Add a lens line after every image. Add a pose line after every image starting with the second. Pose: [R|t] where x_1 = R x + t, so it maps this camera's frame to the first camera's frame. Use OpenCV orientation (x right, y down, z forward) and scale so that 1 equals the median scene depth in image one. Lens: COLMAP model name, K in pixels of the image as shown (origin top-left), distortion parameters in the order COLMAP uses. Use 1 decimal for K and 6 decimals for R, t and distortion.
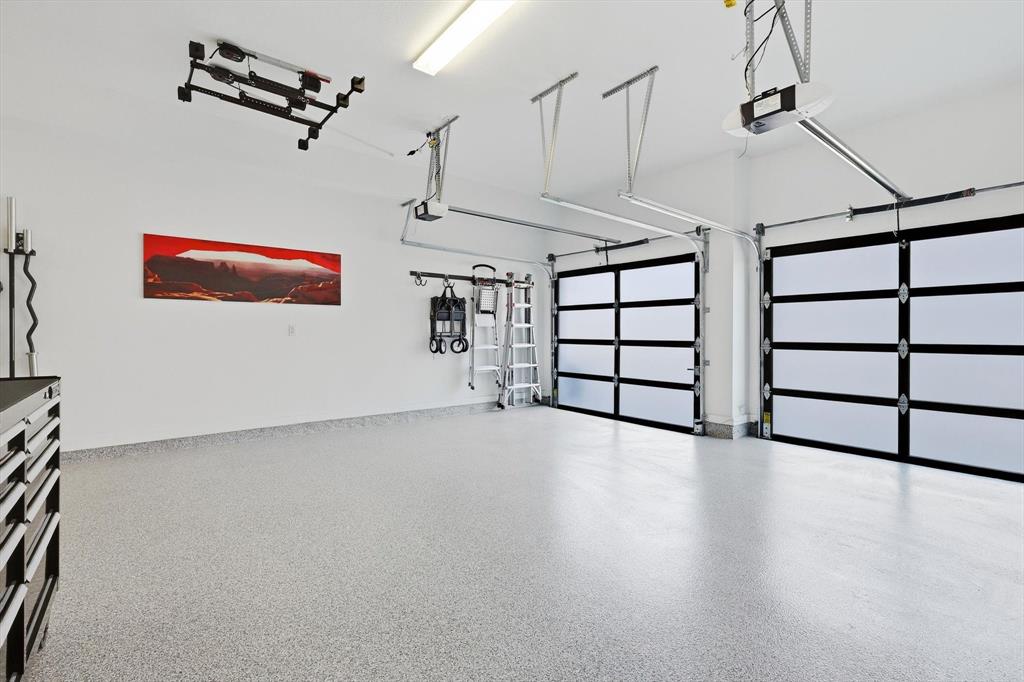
lens RADIAL K [[447.2, 0, 513.9], [0, 447.2, 333.8], [0, 0, 1]] dist [-0.003292, -0.000200]
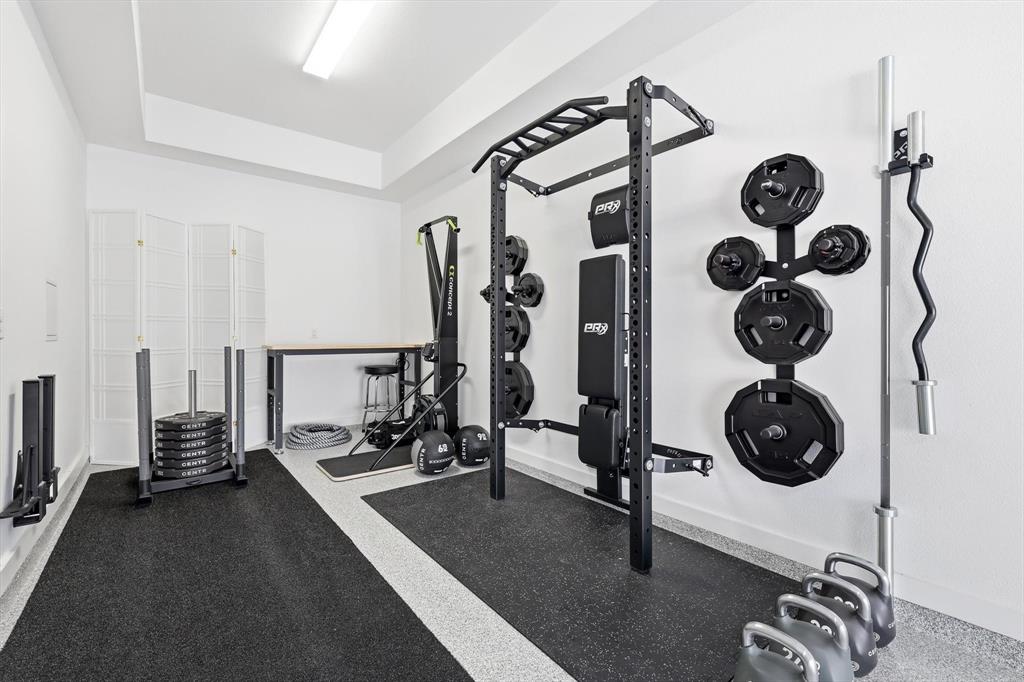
lens RADIAL K [[447.2, 0, 537.6], [0, 447.2, 339.4], [0, 0, 1]] dist [-0.003292, -0.000200]
pose [[0.036964, 0.004959, -0.999304, -0.471597], [0.000049, 0.999988, 0.004965, -0.002231], [0.999317, -0.000233, 0.036963, 0.433425]]
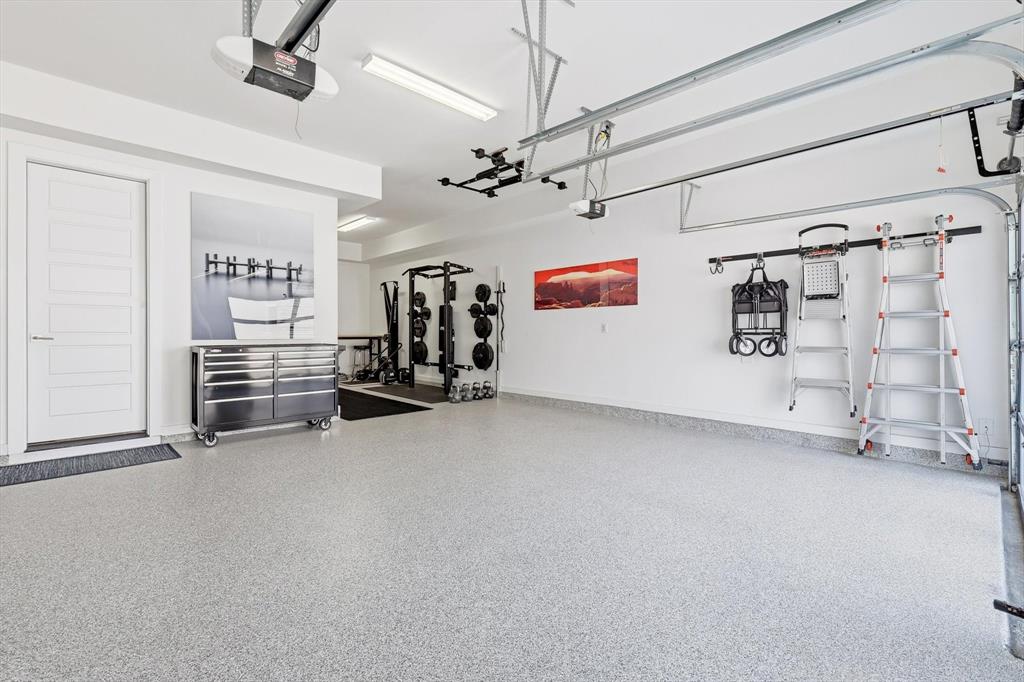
lens RADIAL K [[447.2, 0, 512.4], [0, 447.2, 335.3], [0, 0, 1]] dist [-0.003292, -0.000200]
pose [[0.099556, 0.002948, -0.995028, 0.692693], [-0.000892, 0.999995, 0.002873, 0.007973], [0.995032, 0.000602, 0.099558, 0.619914]]
